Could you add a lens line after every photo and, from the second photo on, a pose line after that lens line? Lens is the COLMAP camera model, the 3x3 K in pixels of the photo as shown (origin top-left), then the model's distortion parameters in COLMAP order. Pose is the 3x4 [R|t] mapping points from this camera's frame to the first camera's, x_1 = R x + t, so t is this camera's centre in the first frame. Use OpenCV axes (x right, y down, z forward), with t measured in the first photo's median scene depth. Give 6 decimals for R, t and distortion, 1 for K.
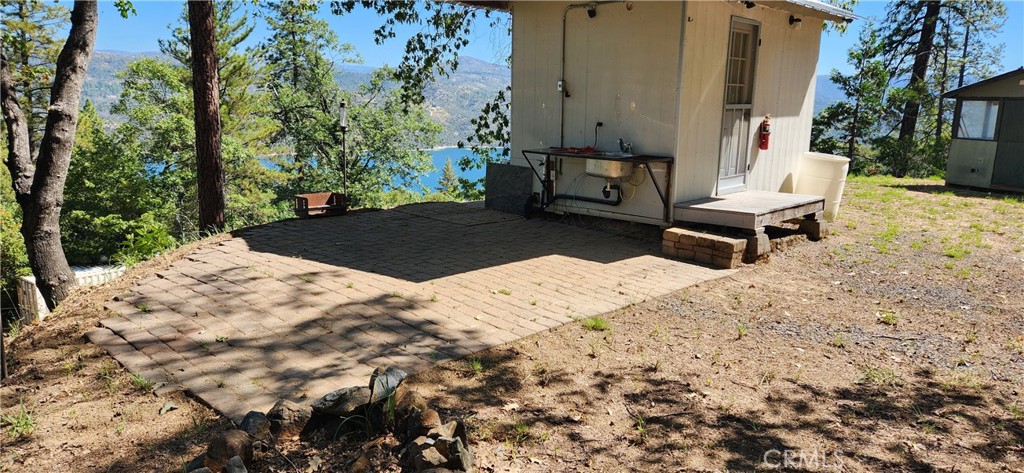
lens RADIAL K [[654.0, 0, 498.3], [0, 654.0, 230.3], [0, 0, 1]] dist [0.003870, 0.001035]
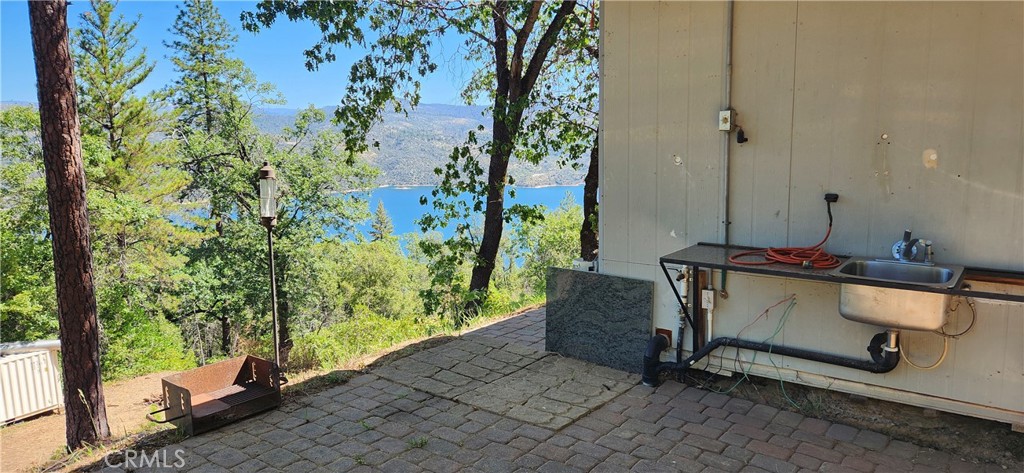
lens RADIAL K [[652.7, 0, 512.0], [0, 652.7, 236.5], [0, 0, 1]] dist [-0.005669, -0.004459]
pose [[0.990878, -0.053844, 0.123538, -0.023705], [0.059328, 0.997390, -0.041145, -0.023612], [-0.121001, 0.048099, 0.991486, 0.103665]]
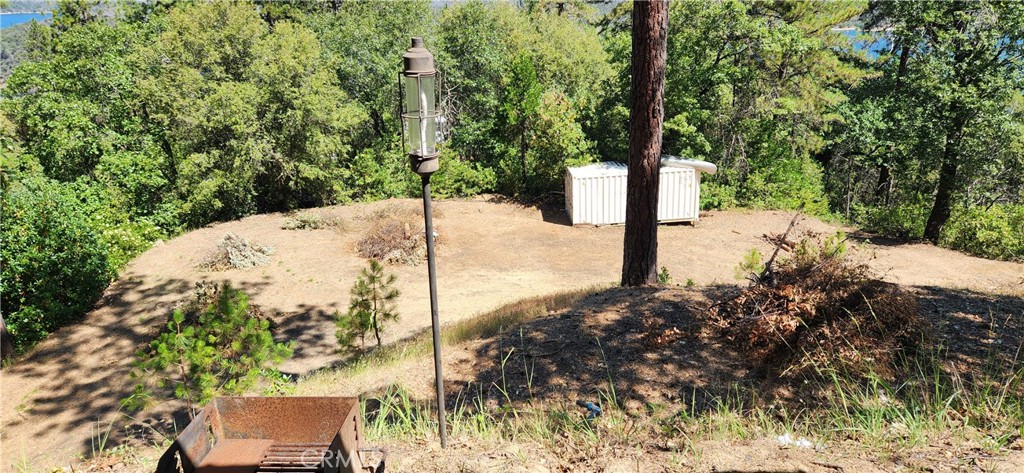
lens RADIAL K [[652.7, 0, 512.0], [0, 652.7, 236.5], [0, 0, 1]] dist [-0.005669, -0.004459]
pose [[0.662583, 0.216938, -0.716884, -0.007067], [-0.076885, 0.971779, 0.223010, -0.038229], [0.745032, -0.092645, 0.660563, 0.178194]]
